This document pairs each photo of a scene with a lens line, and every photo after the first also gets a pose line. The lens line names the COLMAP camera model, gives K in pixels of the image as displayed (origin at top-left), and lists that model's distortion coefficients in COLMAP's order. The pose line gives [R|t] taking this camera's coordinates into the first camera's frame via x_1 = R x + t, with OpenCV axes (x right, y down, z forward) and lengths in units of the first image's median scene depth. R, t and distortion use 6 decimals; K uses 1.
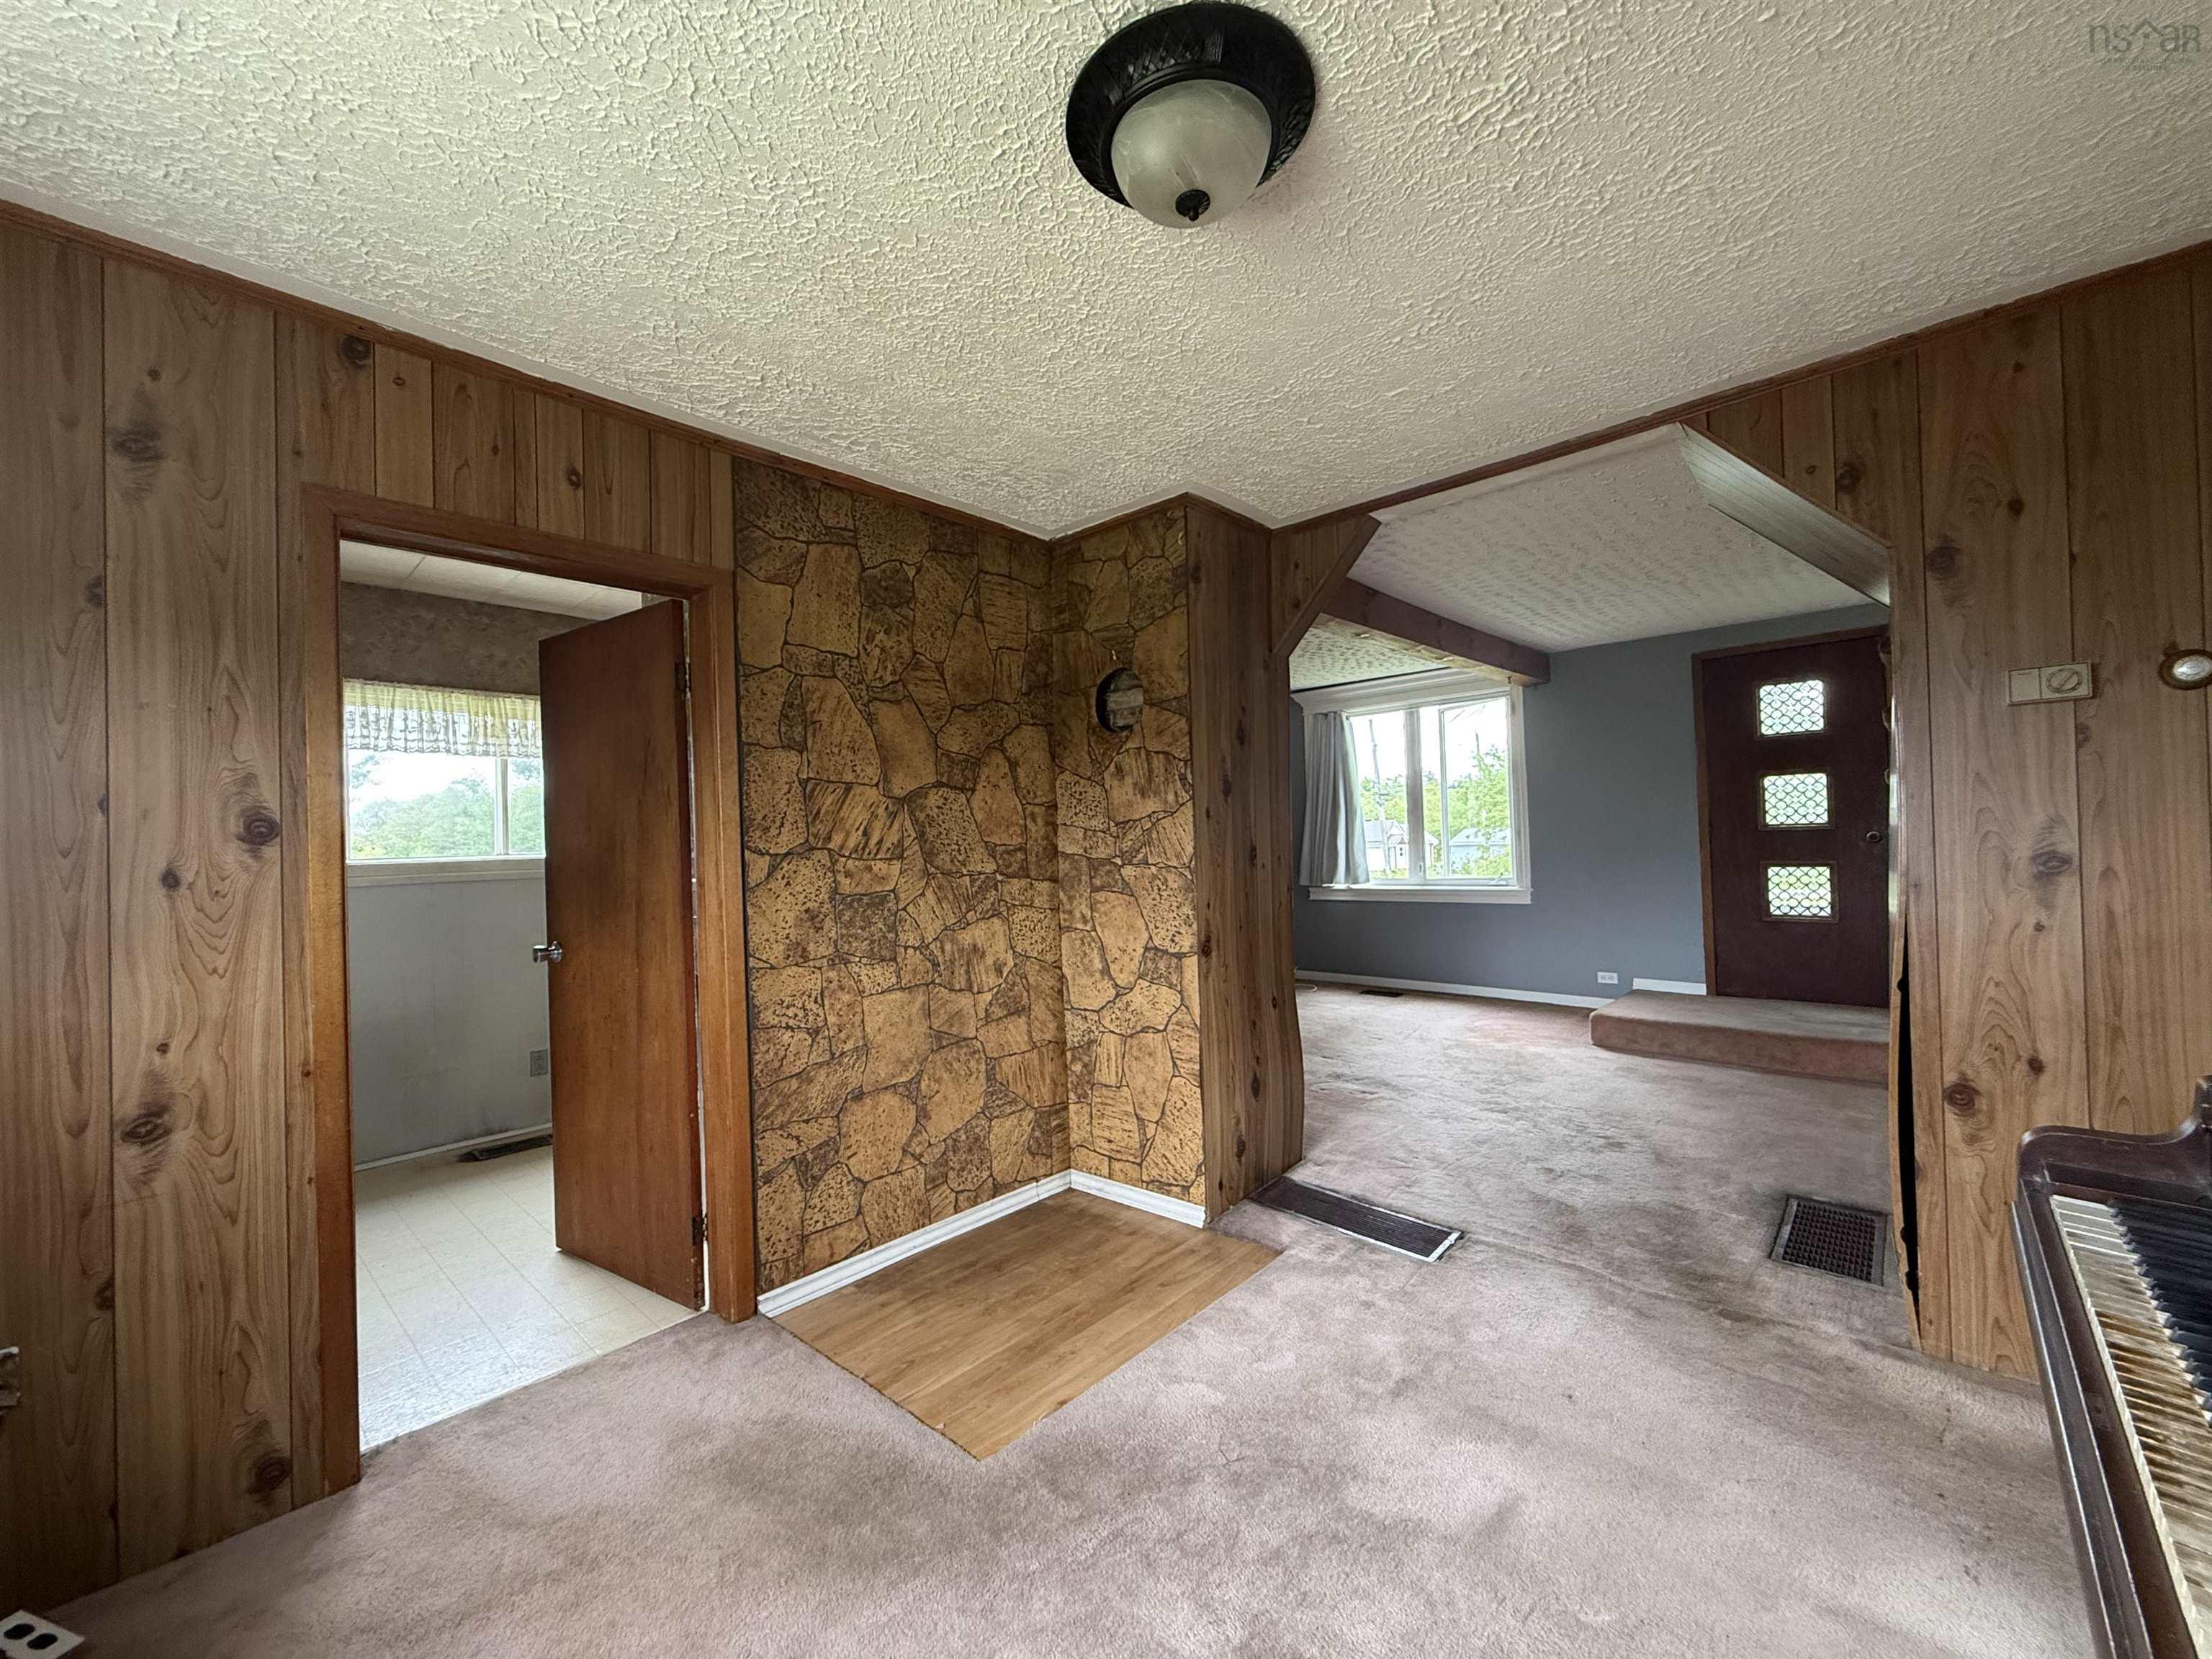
lens RADIAL K [[874.9, 0, 1106.2], [0, 874.9, 830.0], [0, 0, 1]] dist [0.000574, 0.000055]
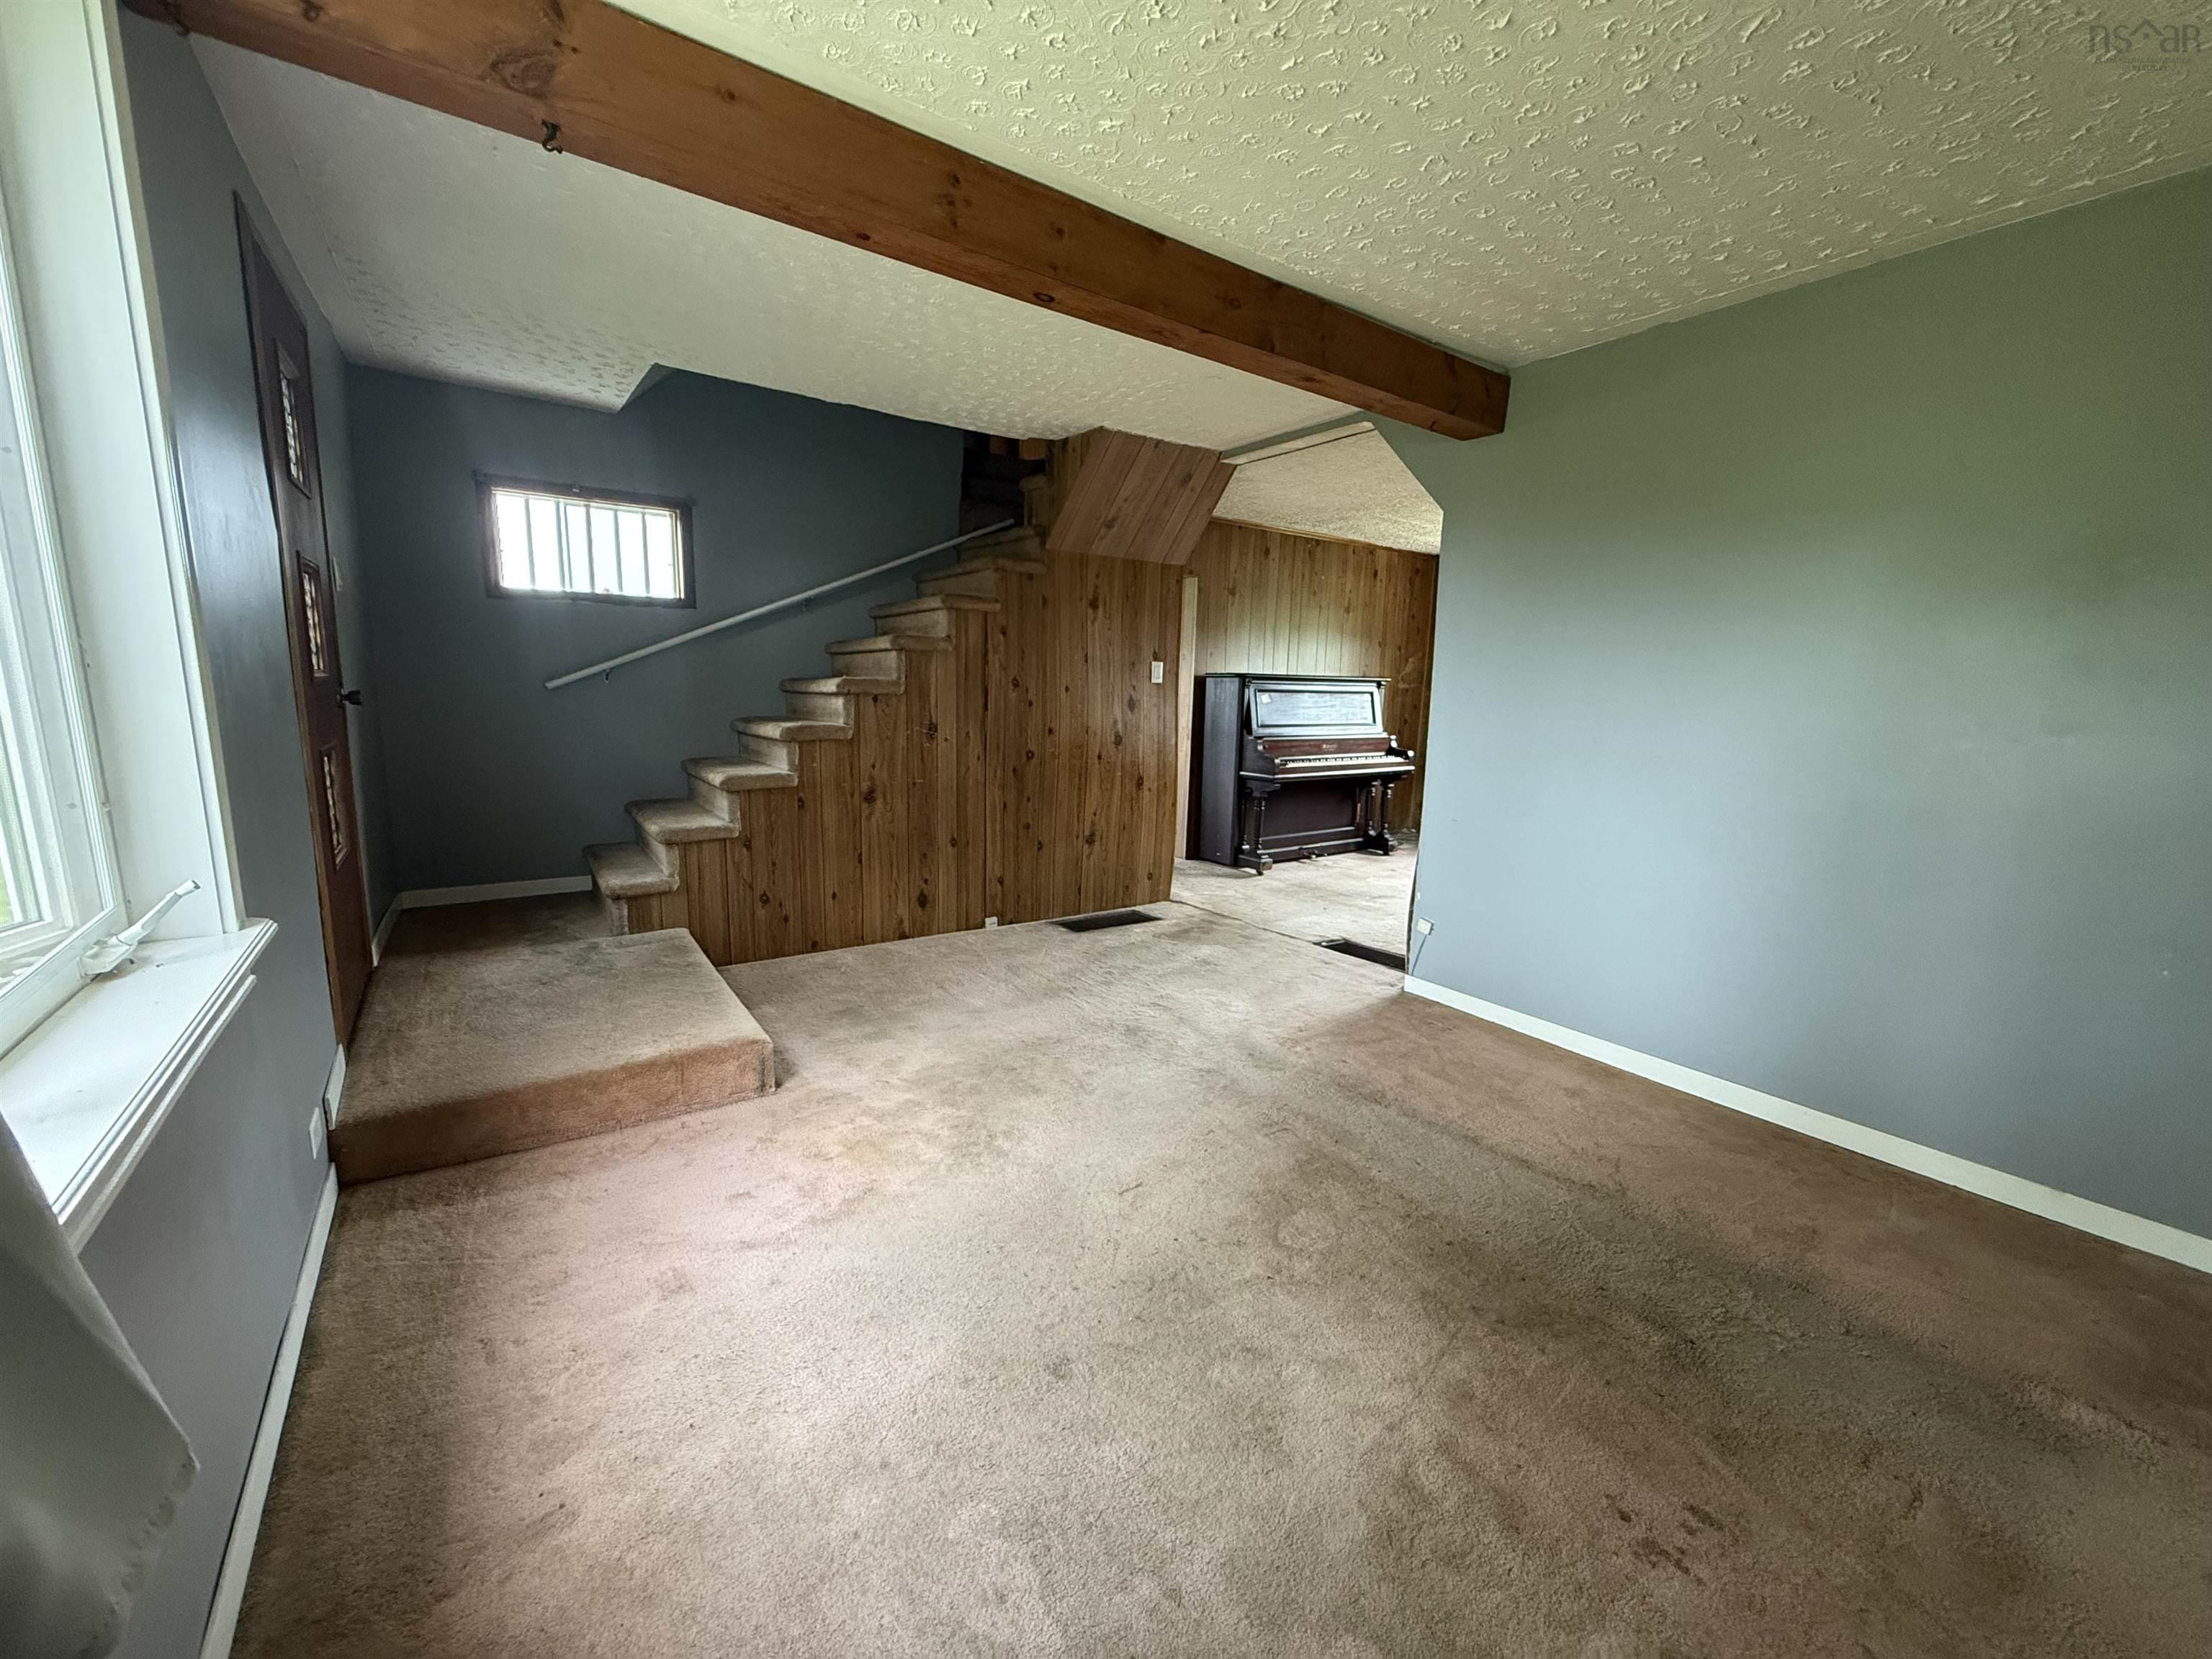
lens RADIAL K [[874.9, 0, 1105.1], [0, 874.9, 831.7], [0, 0, 1]] dist [0.000574, 0.000055]
pose [[0.980221, 0.082112, -0.180068, -0.505025], [-0.049229, 0.982432, 0.180011, -0.228030], [0.191686, -0.167586, 0.967043, -1.873777]]
